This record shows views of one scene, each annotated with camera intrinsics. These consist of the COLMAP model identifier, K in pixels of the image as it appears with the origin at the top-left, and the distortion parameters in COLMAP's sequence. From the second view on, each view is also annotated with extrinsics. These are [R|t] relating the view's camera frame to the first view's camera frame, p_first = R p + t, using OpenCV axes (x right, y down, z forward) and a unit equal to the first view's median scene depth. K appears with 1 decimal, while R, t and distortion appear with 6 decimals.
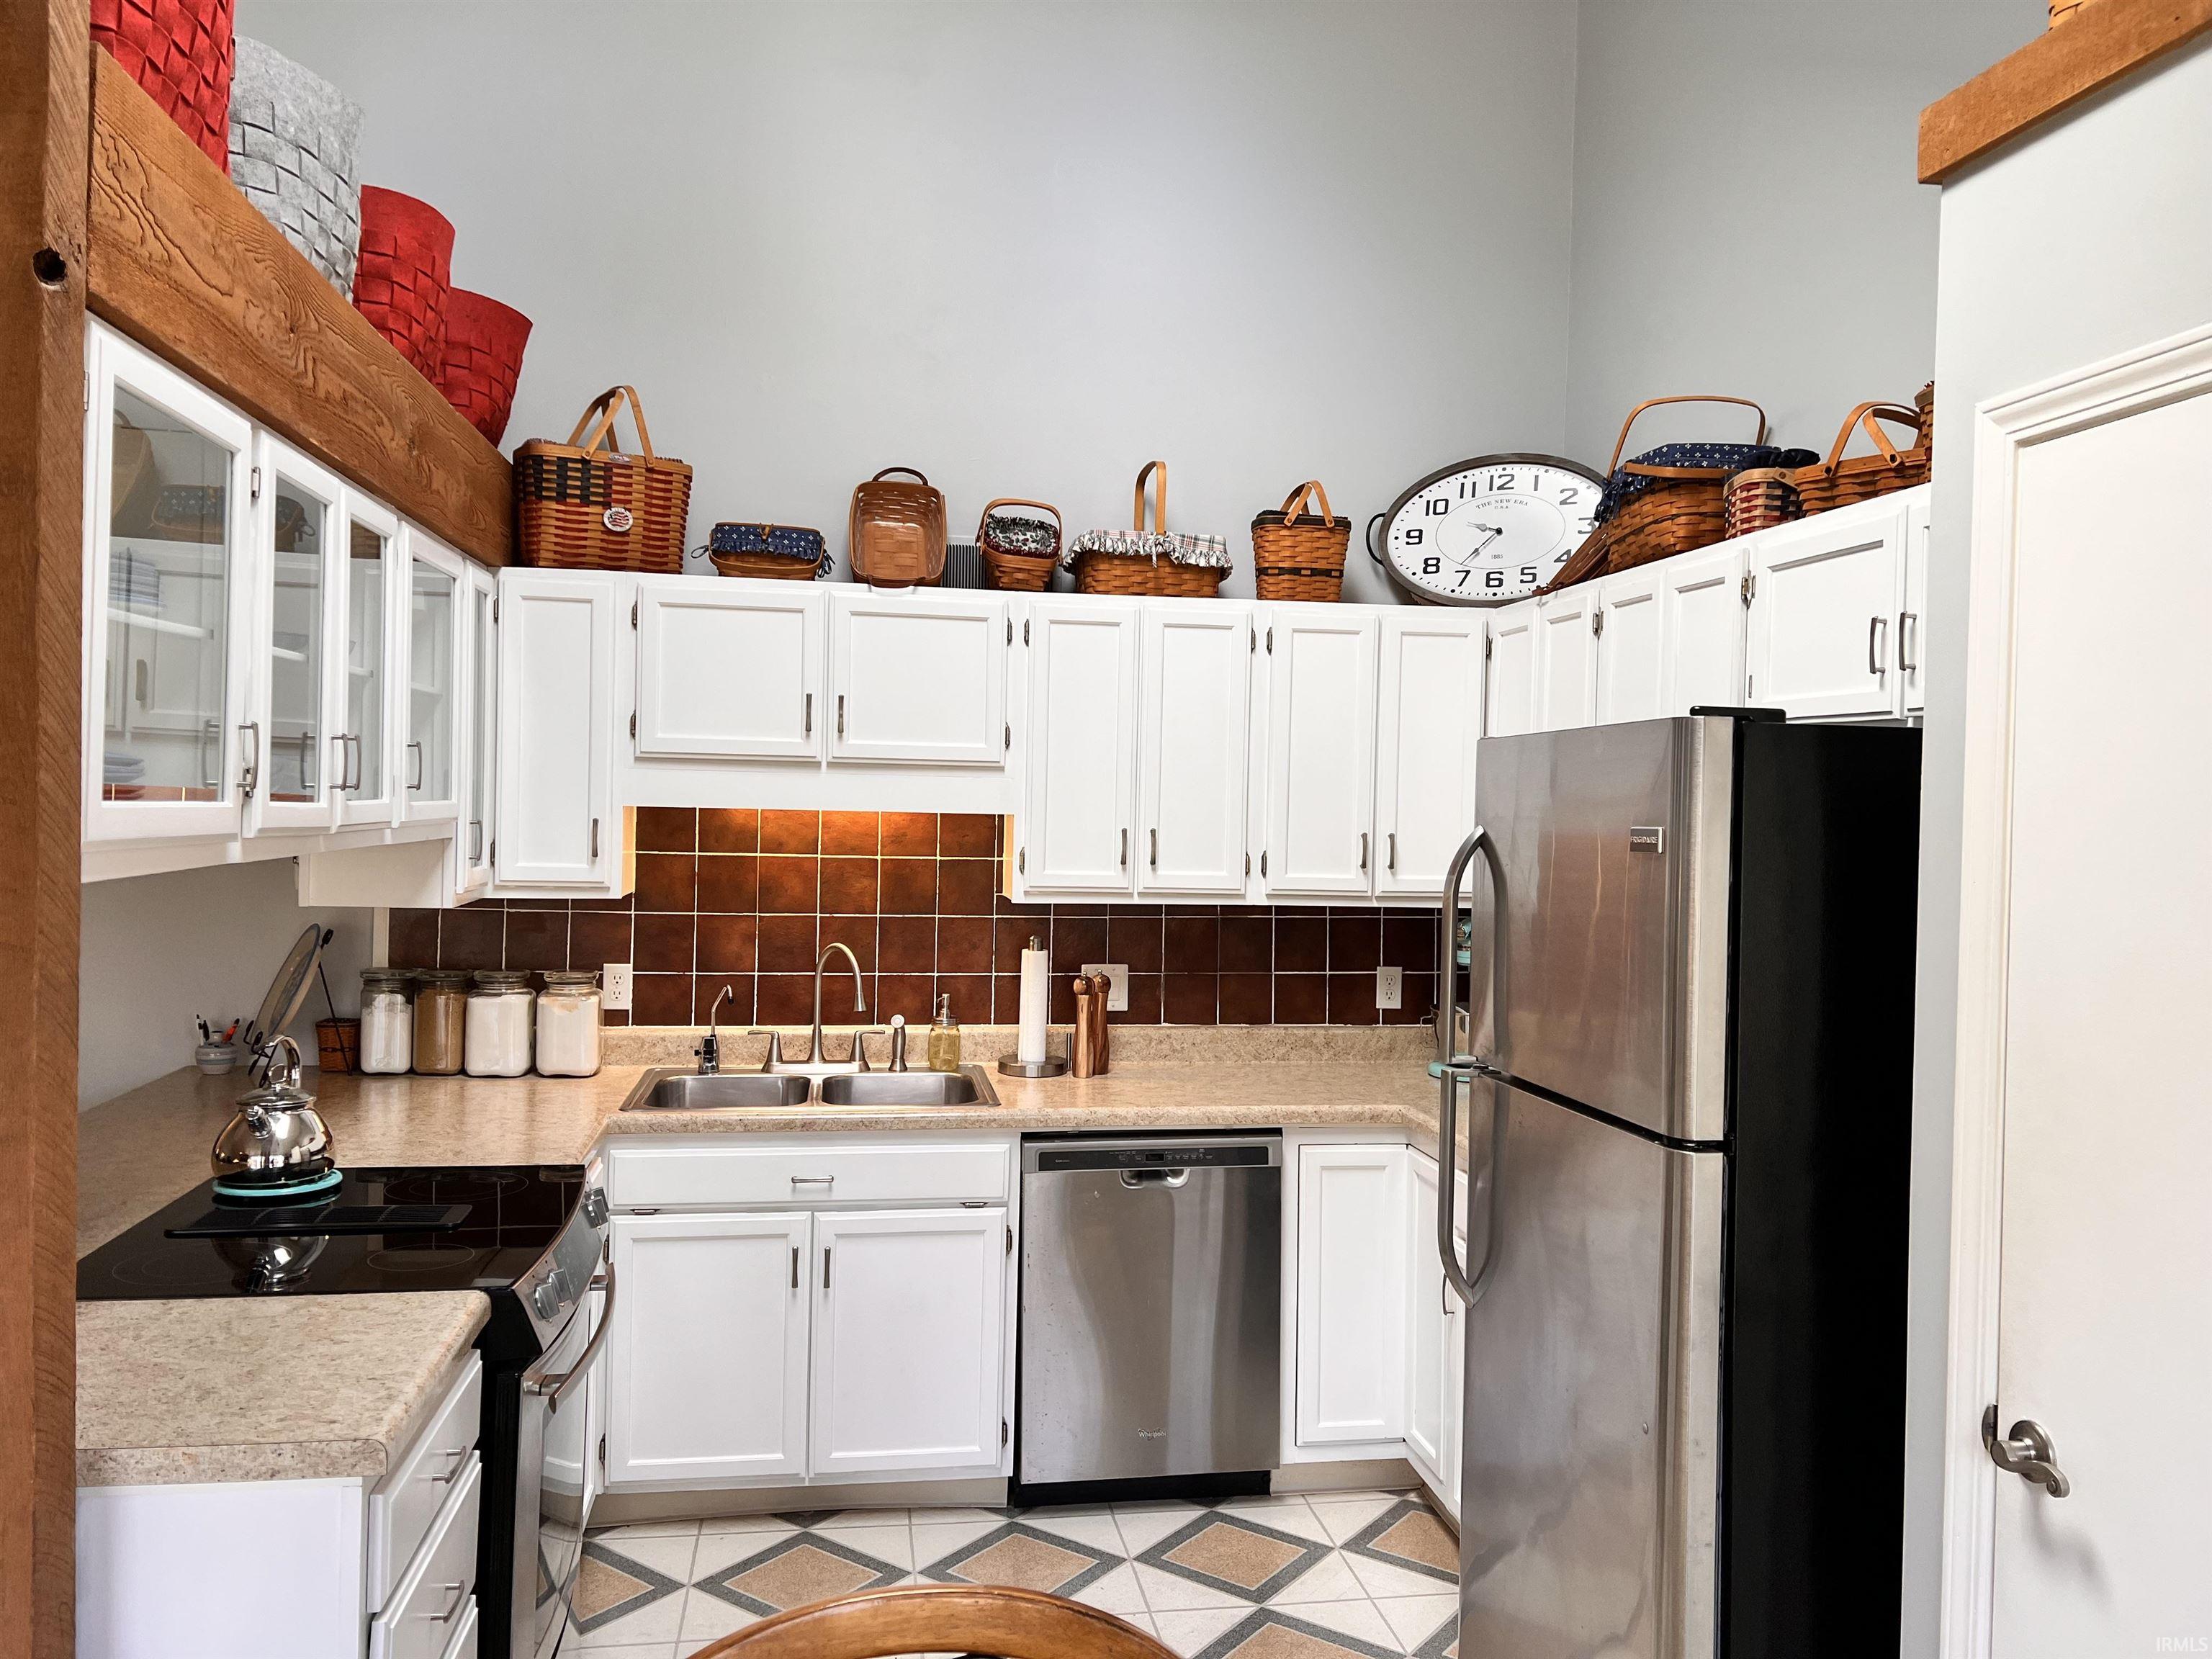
lens RADIAL K [[1652.7, 0, 1092.1], [0, 1652.7, 823.5], [0, 0, 1]] dist [0.062164, -0.062181]
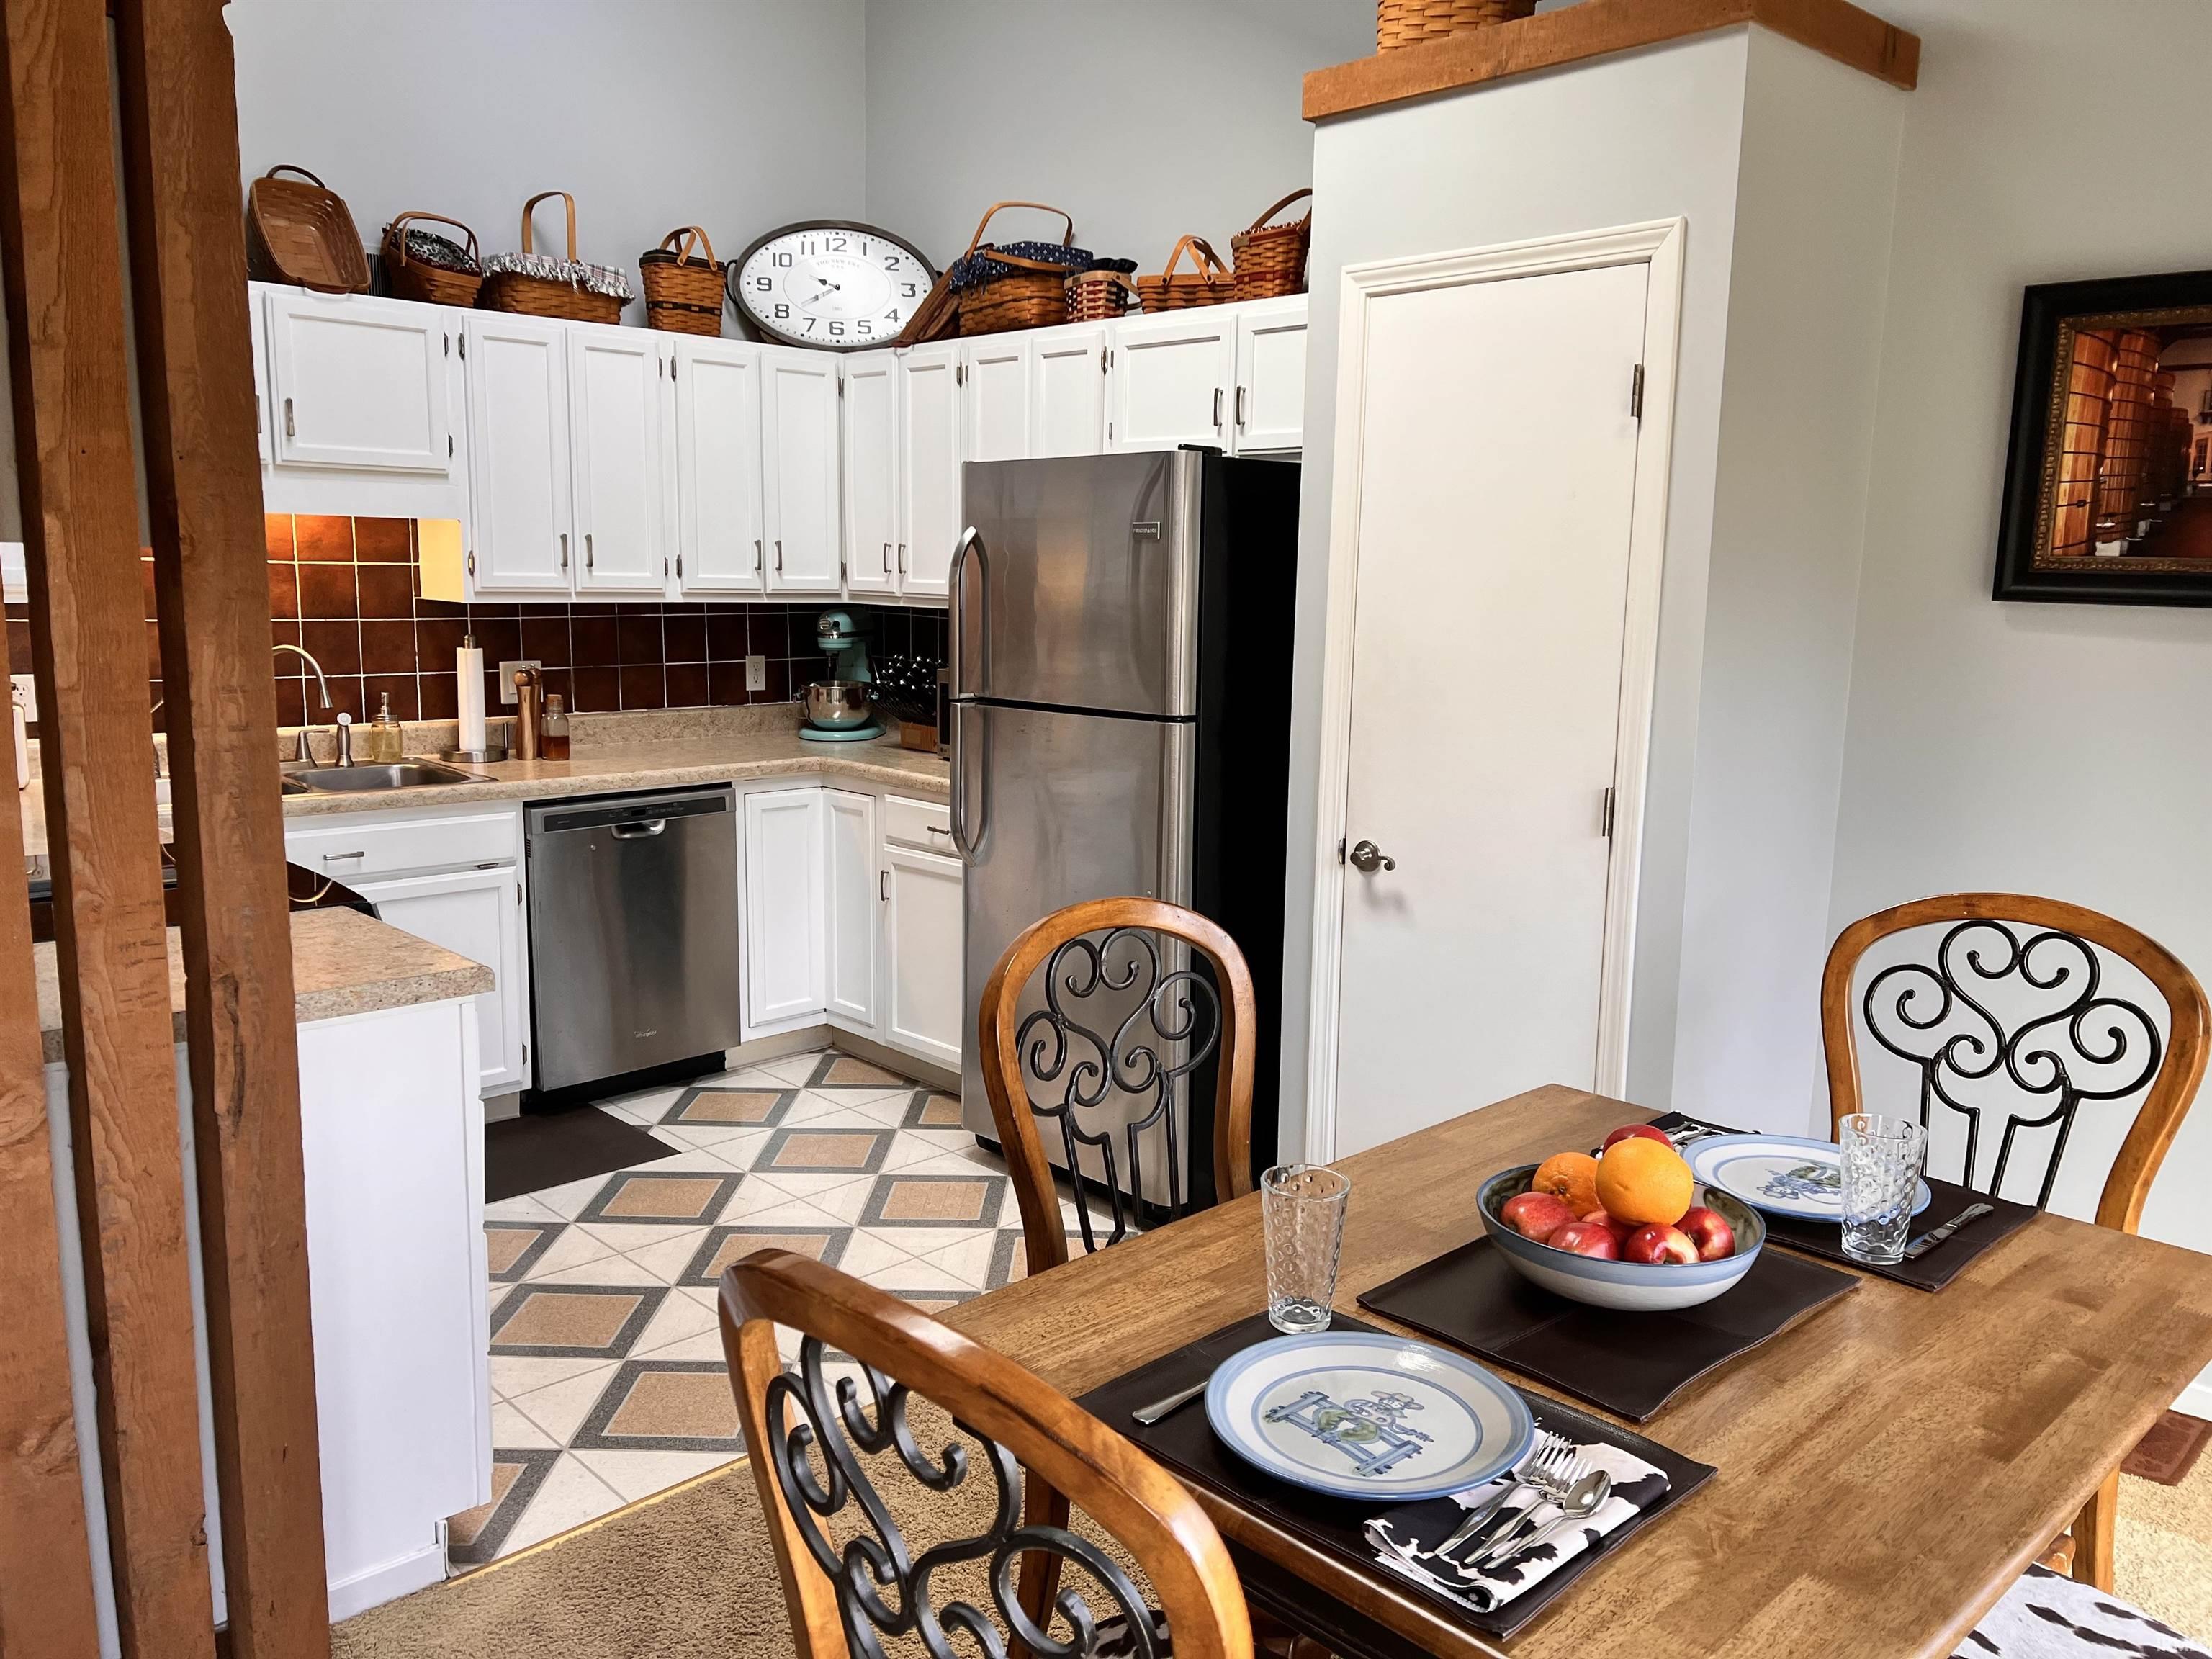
lens RADIAL K [[1652.7, 0, 1122.9], [0, 1652.7, 830.5], [0, 0, 1]] dist [0.062164, -0.062181]
pose [[0.817551, -0.097972, 0.567462, -0.325216], [0.005436, 0.986690, 0.162519, 0.019361], [-0.575831, -0.129783, 0.807202, -0.155243]]
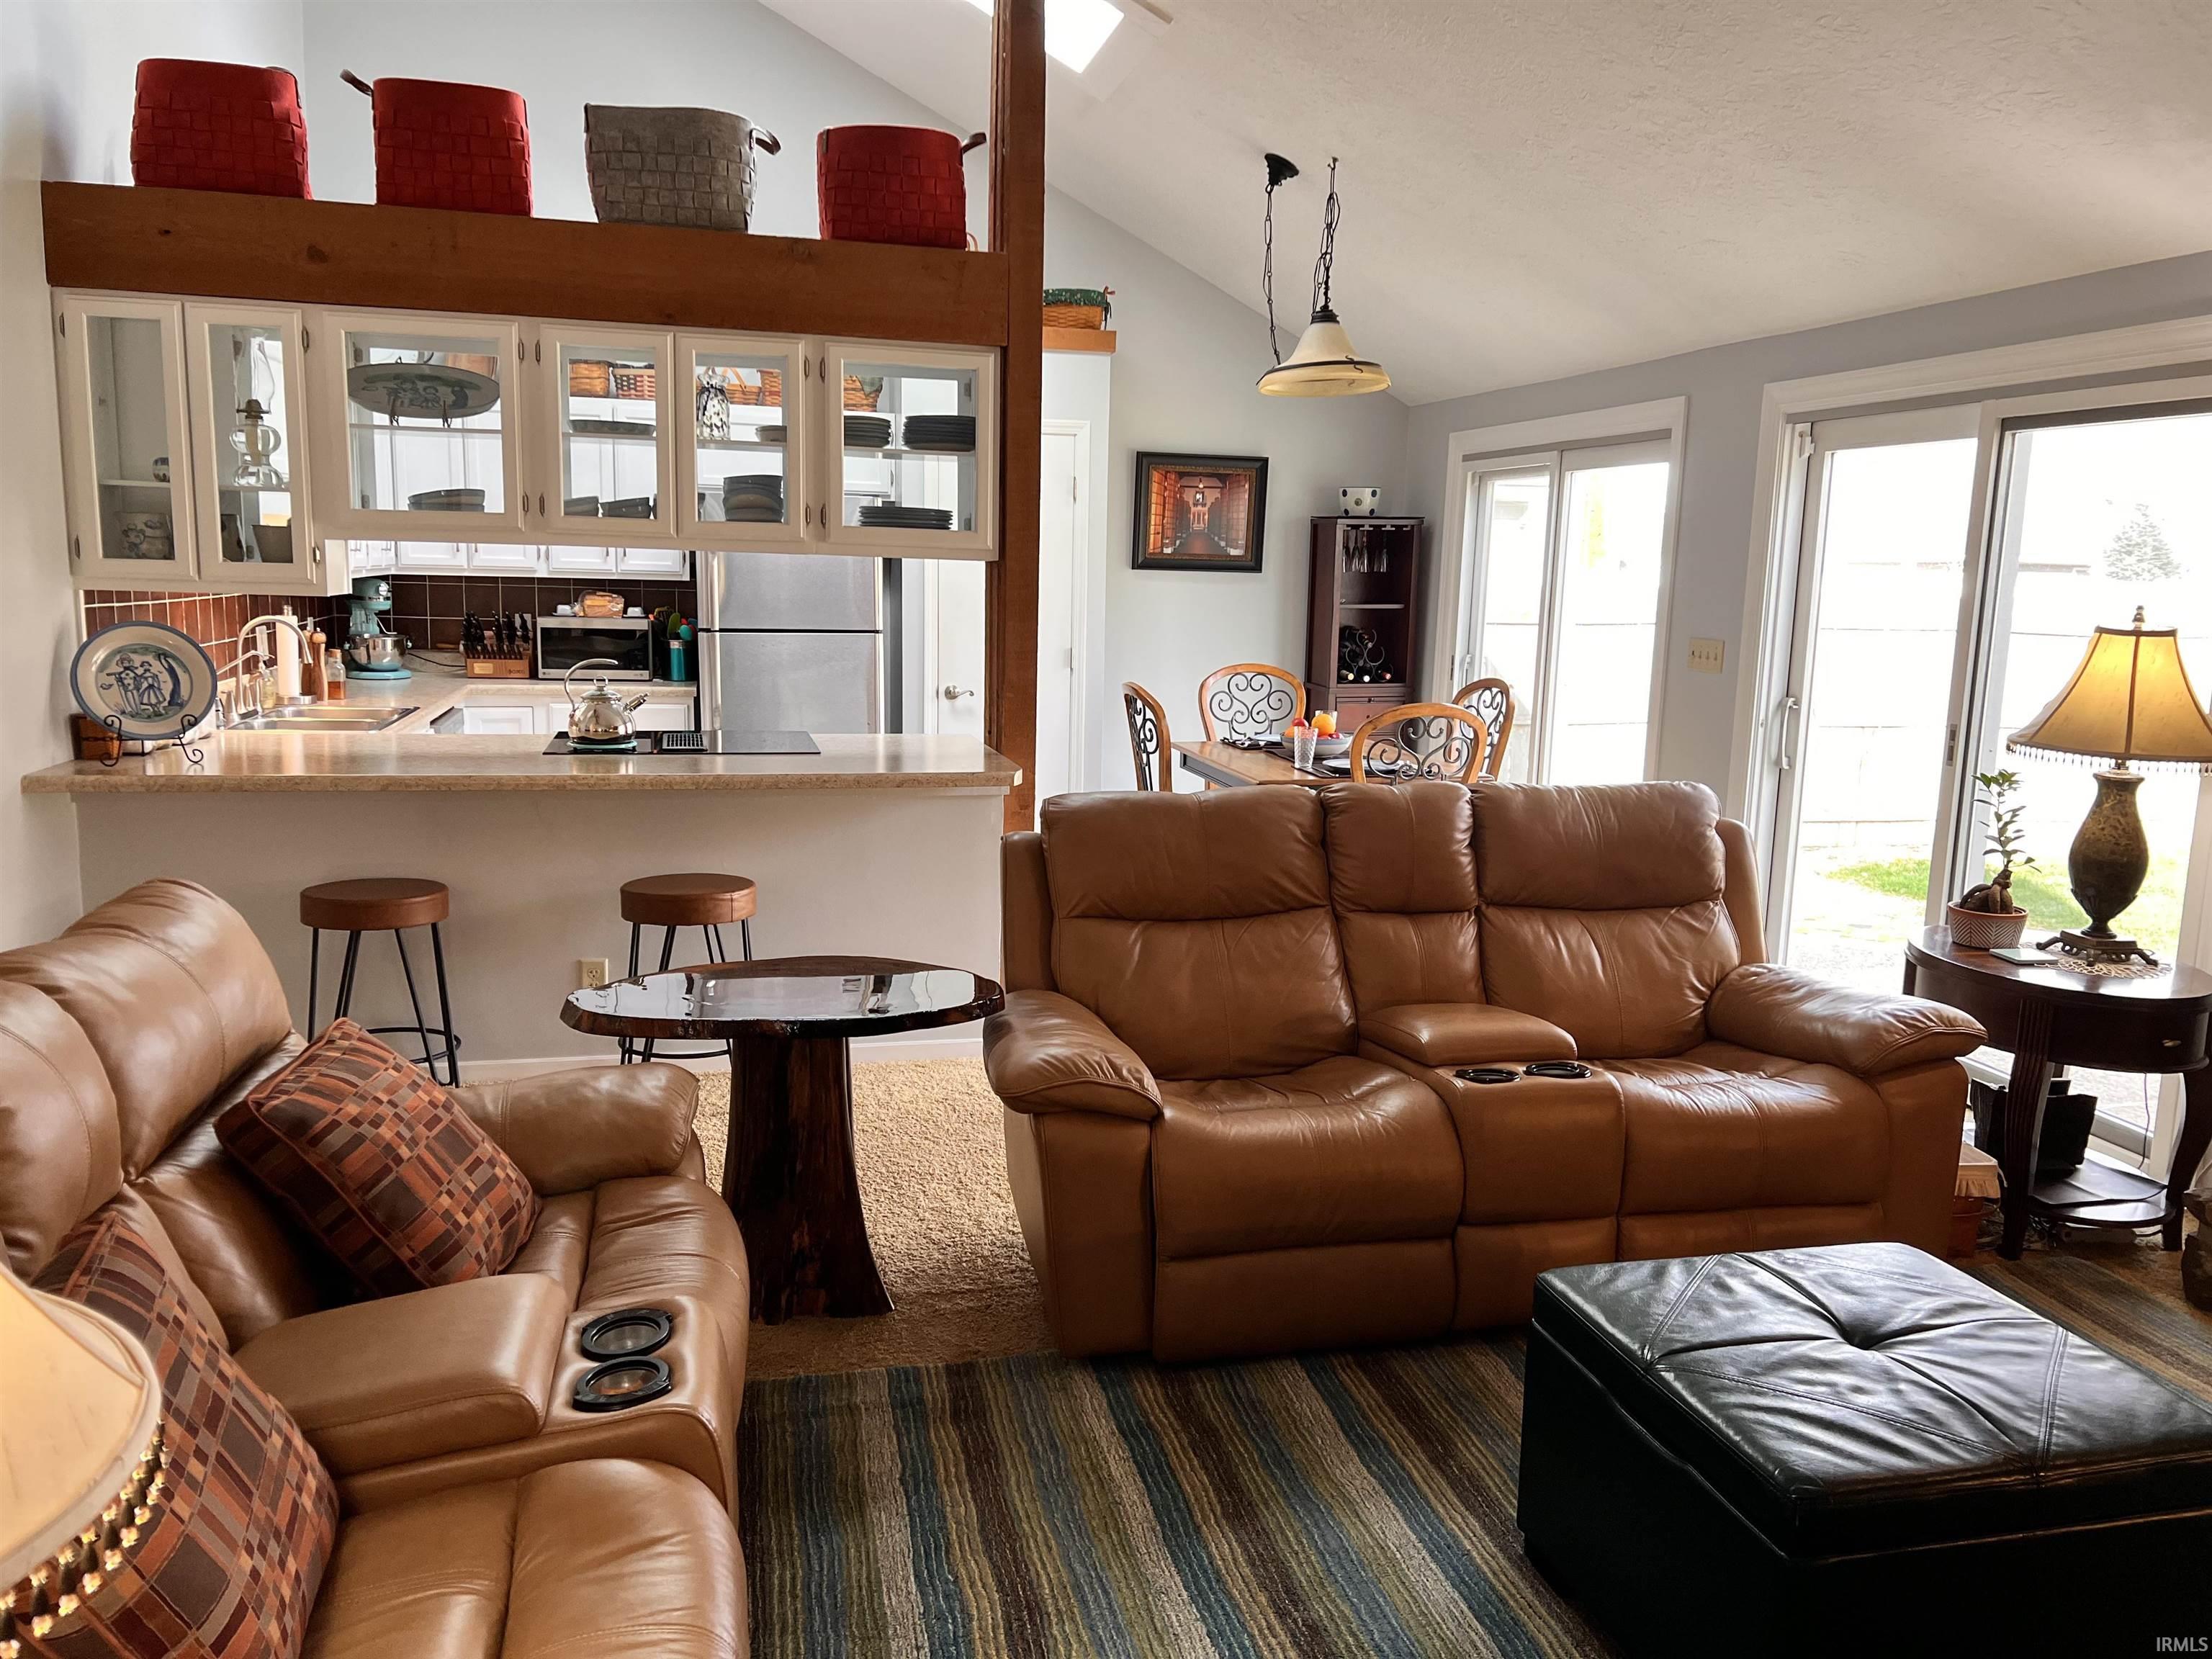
lens RADIAL K [[1652.7, 0, 1112.6], [0, 1652.7, 822.4], [0, 0, 1]] dist [0.062164, -0.062181]
pose [[-0.071156, -0.175821, 0.981847, -1.531448], [-0.008980, 0.984415, 0.175630, -0.006882], [-0.997425, 0.003681, -0.071626, 0.406411]]
